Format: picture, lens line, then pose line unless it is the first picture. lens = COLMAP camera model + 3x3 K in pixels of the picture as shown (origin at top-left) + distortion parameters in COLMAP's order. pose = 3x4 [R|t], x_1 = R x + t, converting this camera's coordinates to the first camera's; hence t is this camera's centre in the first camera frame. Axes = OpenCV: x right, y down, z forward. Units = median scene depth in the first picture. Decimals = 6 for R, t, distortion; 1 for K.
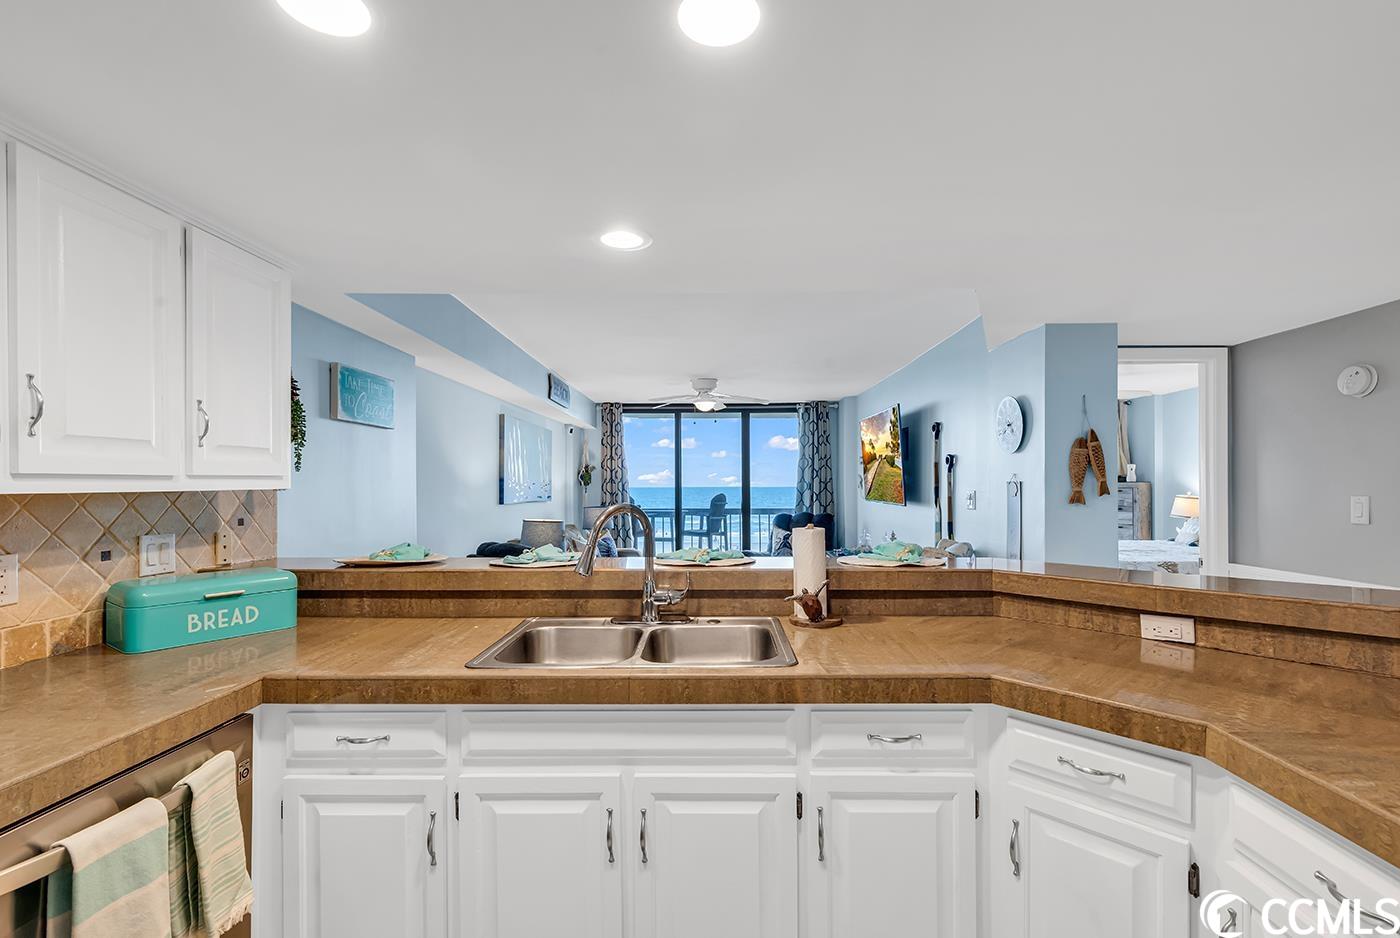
lens RADIAL K [[635.3, 0, 711.1], [0, 635.3, 484.7], [0, 0, 1]] dist [0.008428, -0.002650]
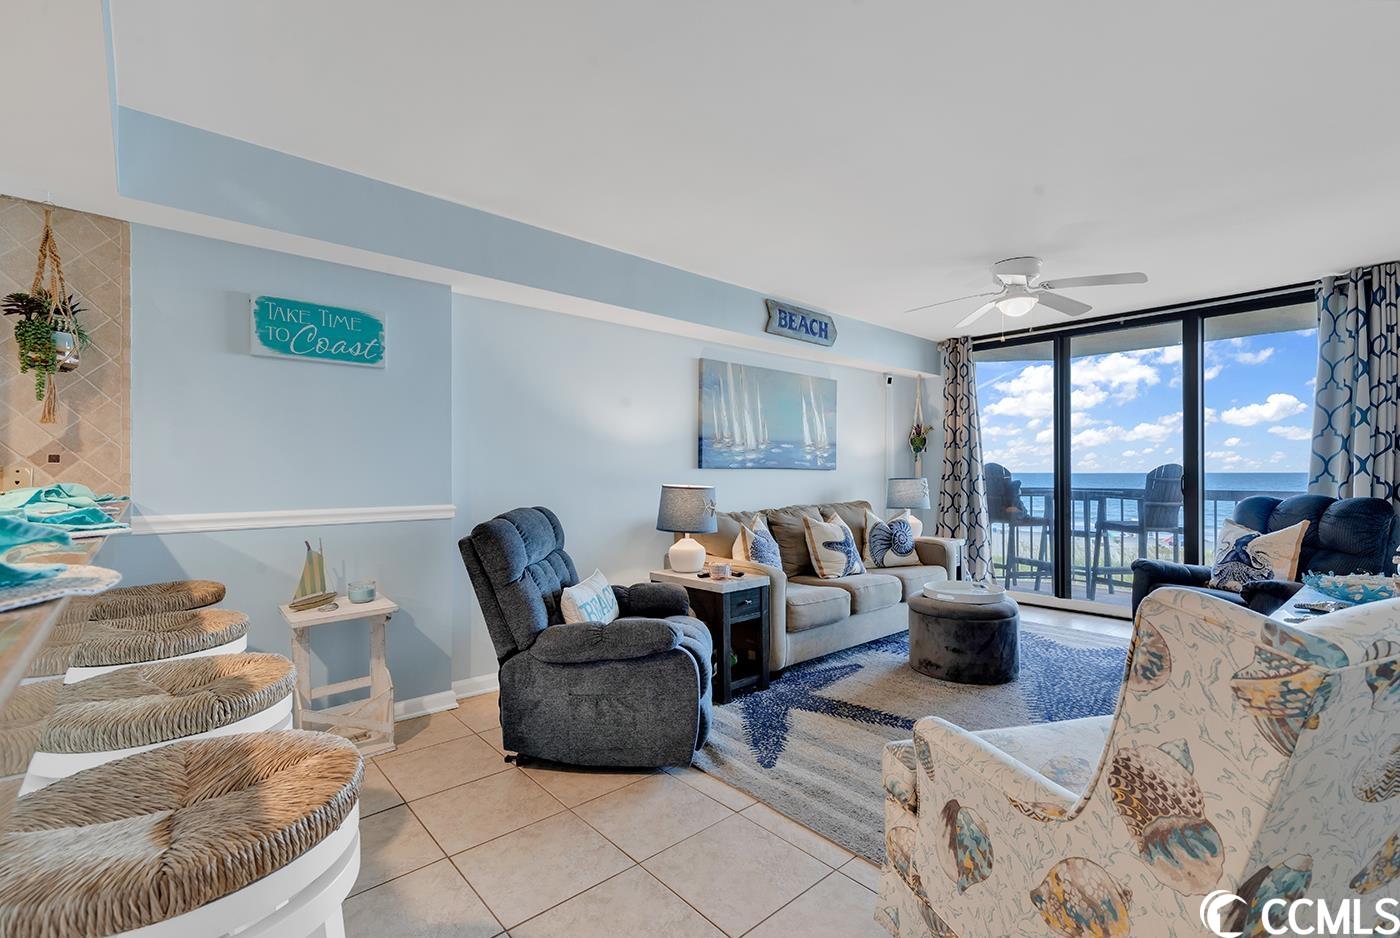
lens RADIAL K [[635.3, 0, 702.1], [0, 635.3, 461.6], [0, 0, 1]] dist [0.008428, -0.002650]
pose [[0.680755, -0.012857, -0.732398, 0.193024], [0.003205, 0.999889, -0.014573, 0.024479], [0.732504, 0.007574, 0.680721, 0.325345]]
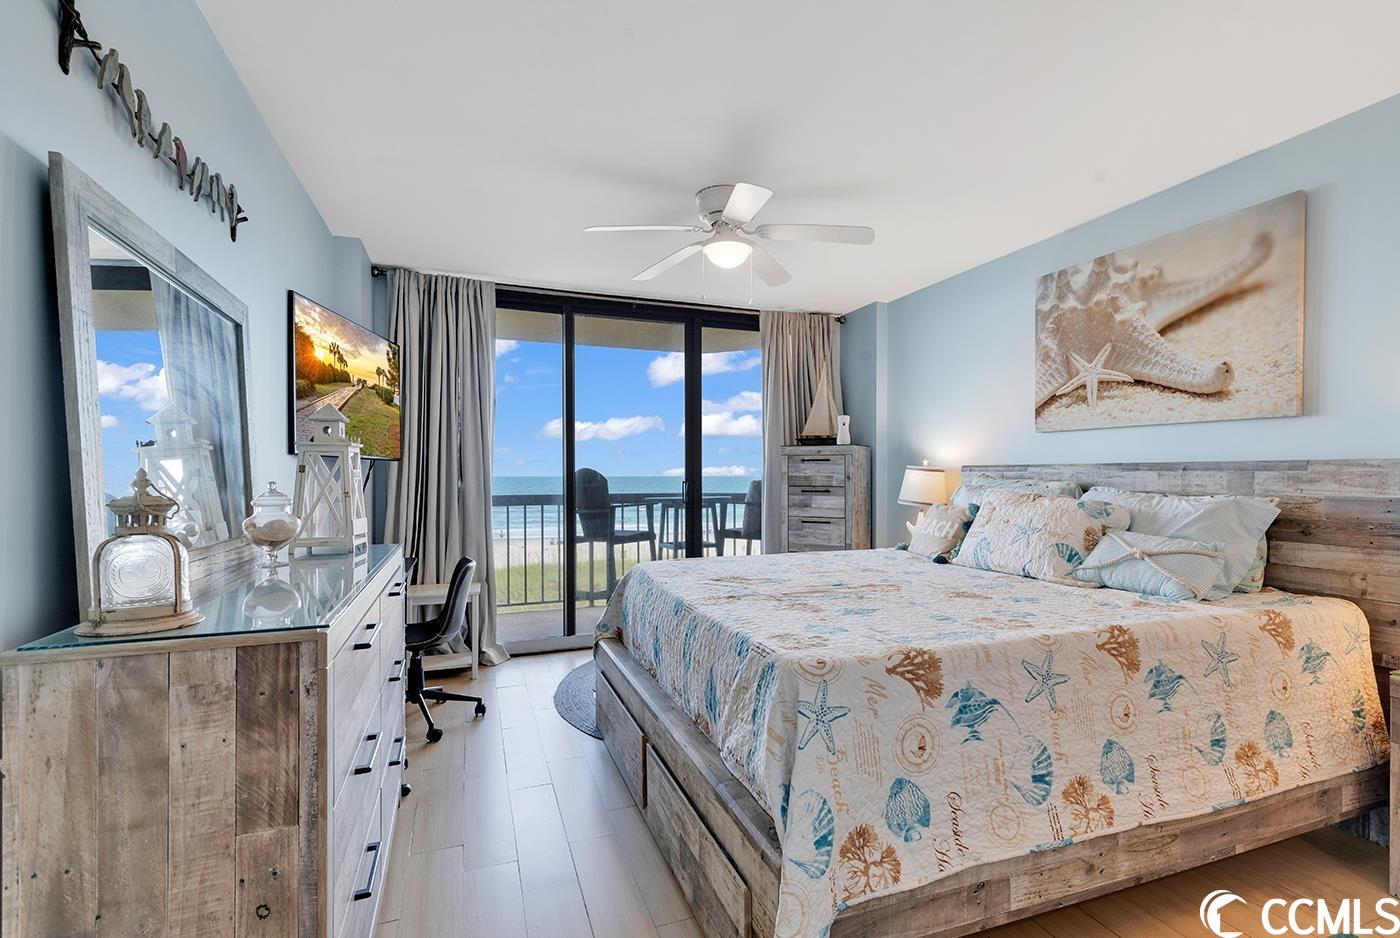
lens RADIAL K [[671.6, 0, 740.5], [0, 671.6, 476.1], [0, 0, 1]] dist [0.002709, 0.000878]
pose [[0.916500, 0.003561, 0.400019, 0.324449], [-0.005662, 0.999976, 0.004071, 0.022162], [-0.399994, -0.005996, 0.916498, 0.469841]]
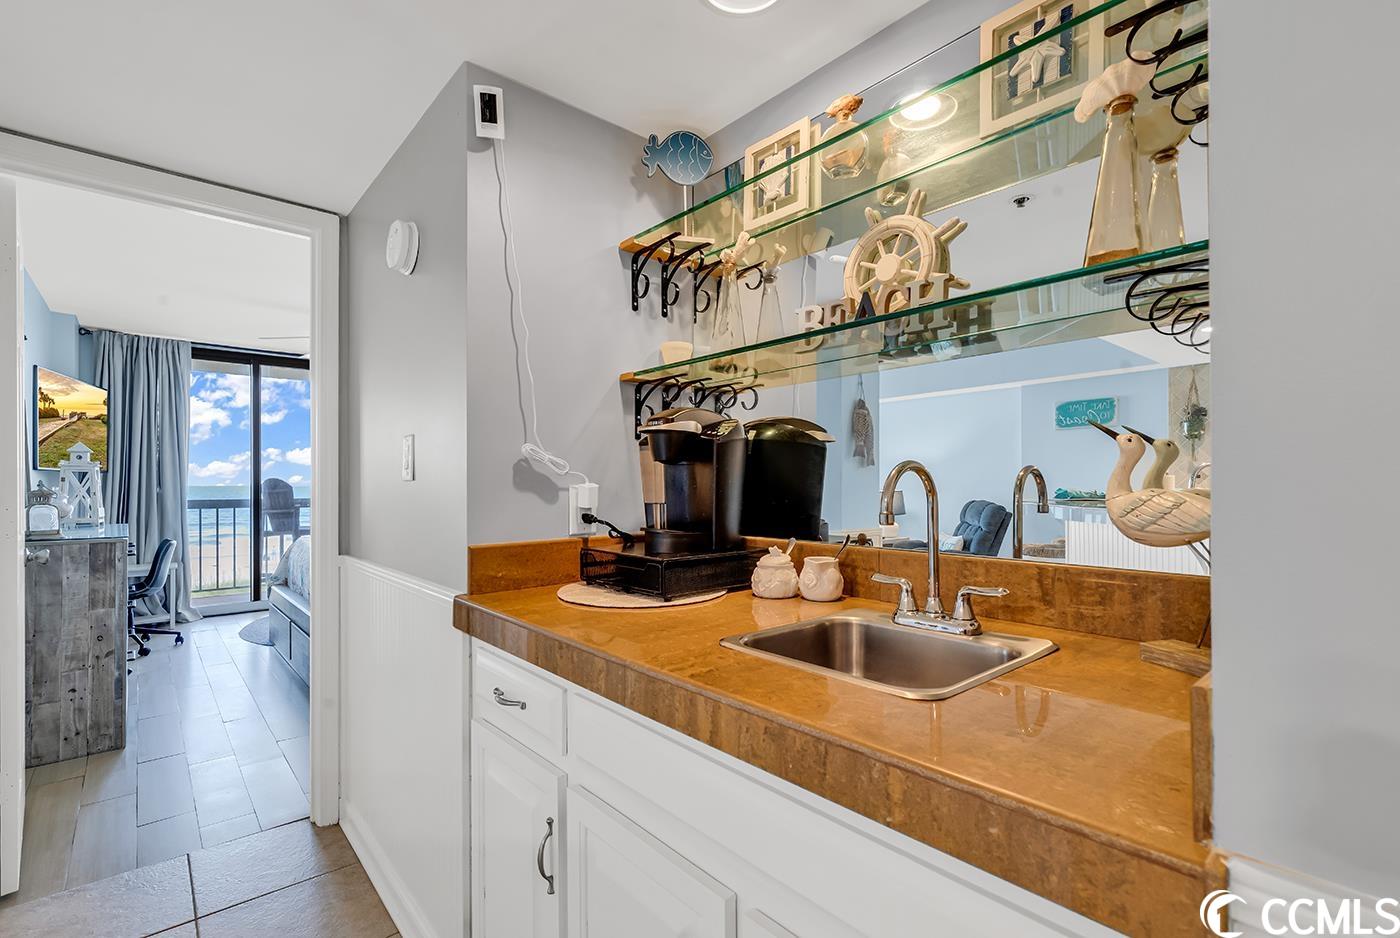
lens RADIAL K [[635.3, 0, 712.5], [0, 635.3, 481.3], [0, 0, 1]] dist [0.008428, -0.002650]
pose [[0.725475, 0.009016, 0.688189, 0.291587], [-0.005868, 0.999959, -0.006915, 0.023315], [-0.688223, 0.000978, 0.725498, 0.125563]]
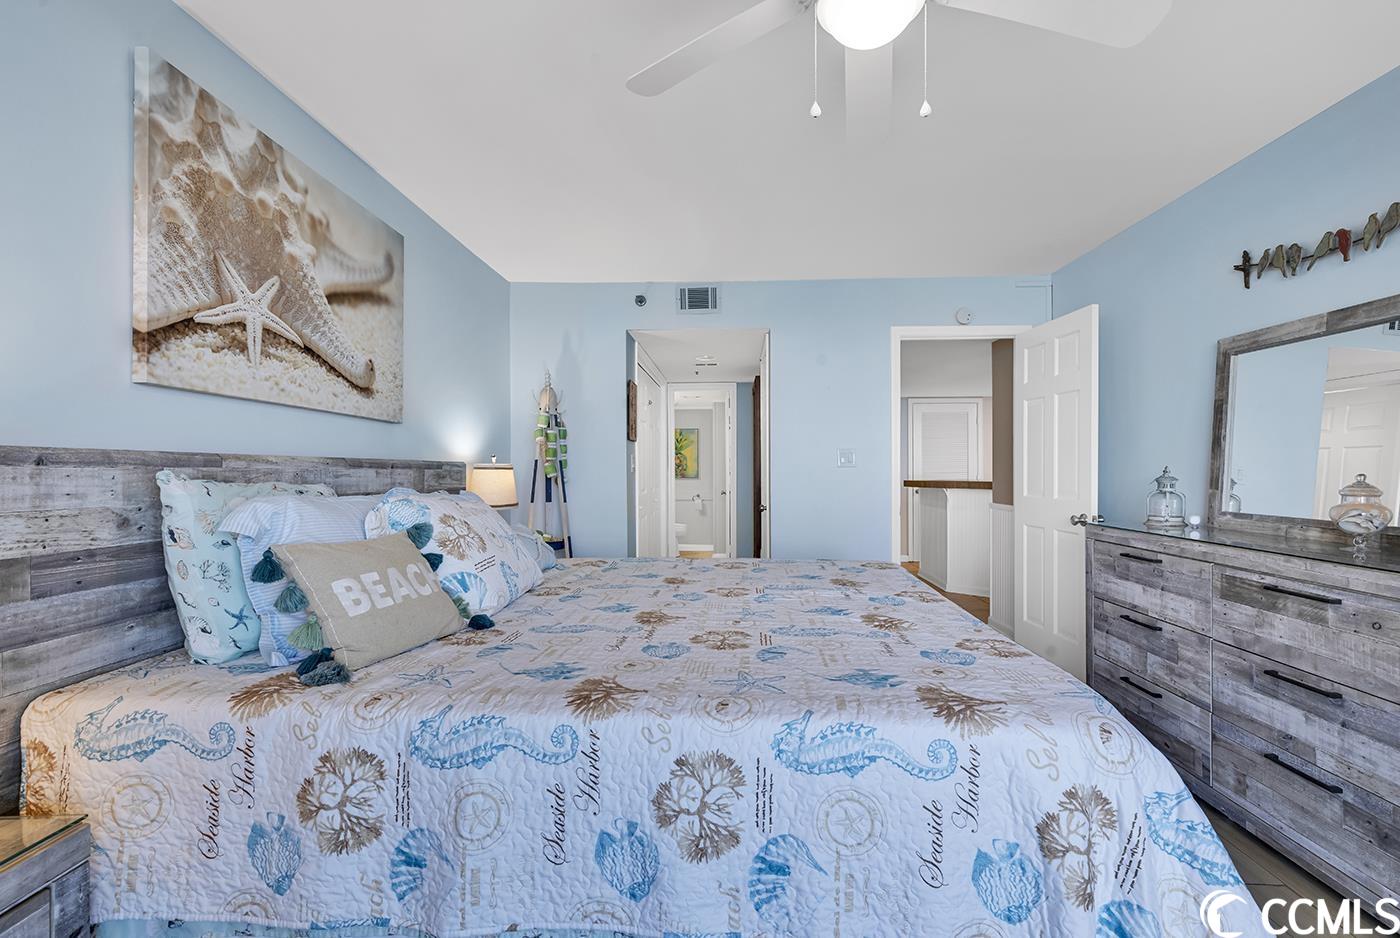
lens RADIAL K [[609.9, 0, 701.2], [0, 609.9, 473.3], [0, 0, 1]] dist [0.002038, 0.000148]
pose [[-0.999527, 0.007706, 0.029775, 0.526424], [0.007715, 0.999970, 0.000206, 0.023058], [-0.029772, 0.000436, -0.999557, 1.033092]]
